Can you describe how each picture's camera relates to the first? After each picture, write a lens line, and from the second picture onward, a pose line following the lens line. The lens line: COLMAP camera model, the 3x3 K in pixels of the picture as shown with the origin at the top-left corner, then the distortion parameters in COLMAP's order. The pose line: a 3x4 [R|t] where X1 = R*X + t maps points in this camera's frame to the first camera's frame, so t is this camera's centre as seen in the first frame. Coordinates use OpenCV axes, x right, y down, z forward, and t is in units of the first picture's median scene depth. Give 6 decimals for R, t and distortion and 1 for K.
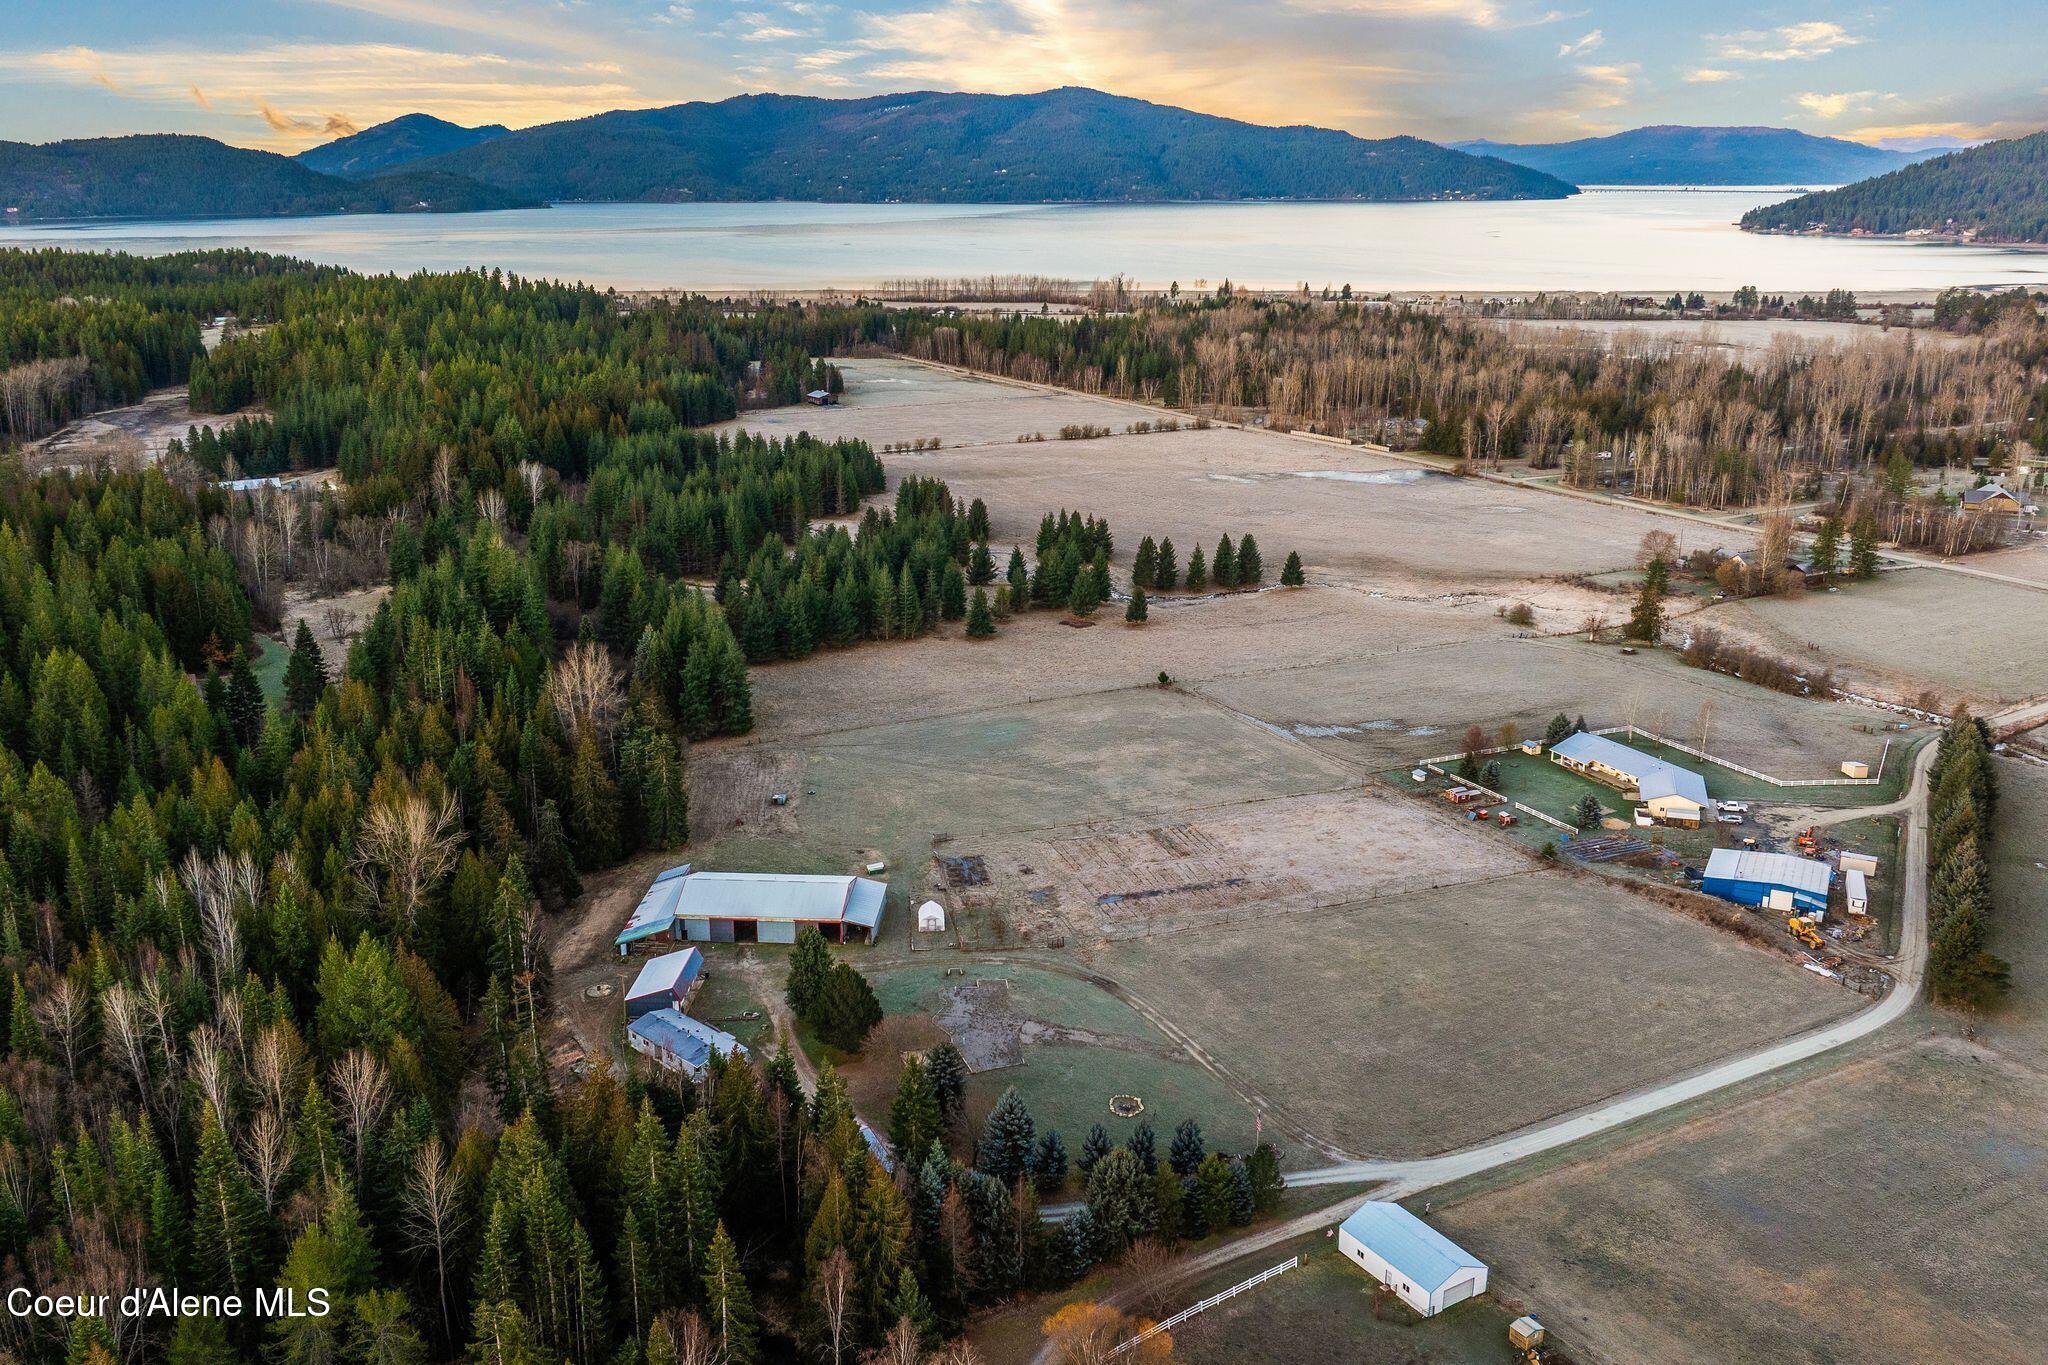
lens RADIAL K [[1730.0, 0, 1024.0], [0, 1730.0, 682.5], [0, 0, 1]] dist [-0.001659, -0.042817]
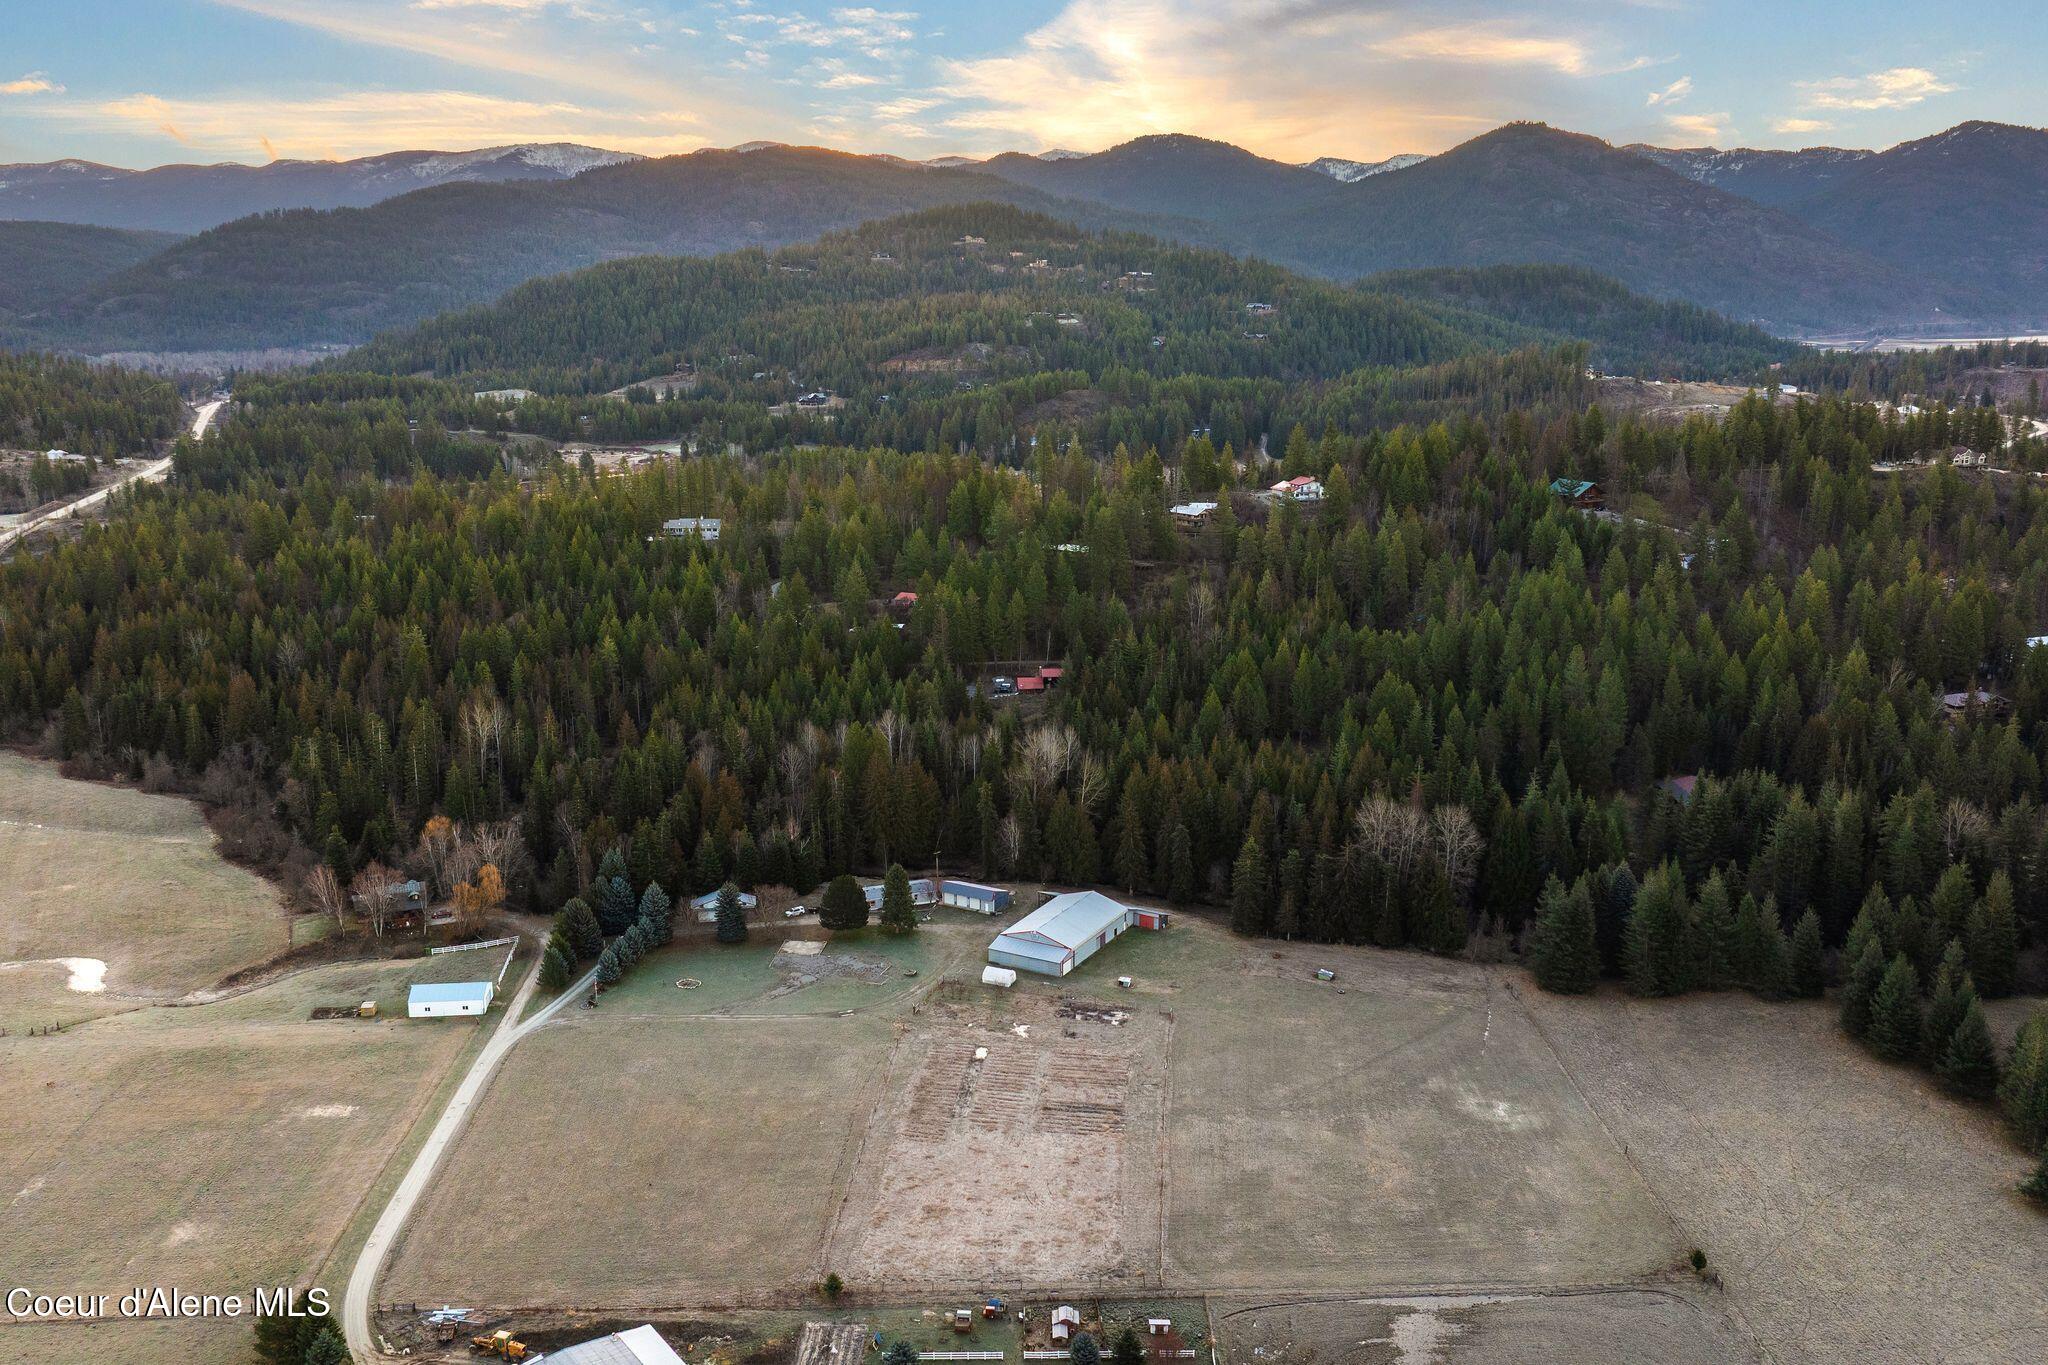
lens RADIAL K [[1730.0, 0, 1024.0], [0, 1730.0, 682.5], [0, 0, 1]] dist [-0.001659, -0.042817]
pose [[-0.438105, 0.211400, -0.873713, 0.469799], [-0.253183, 0.903588, 0.345582, -0.235269], [0.862533, 0.372610, -0.342343, 0.645809]]
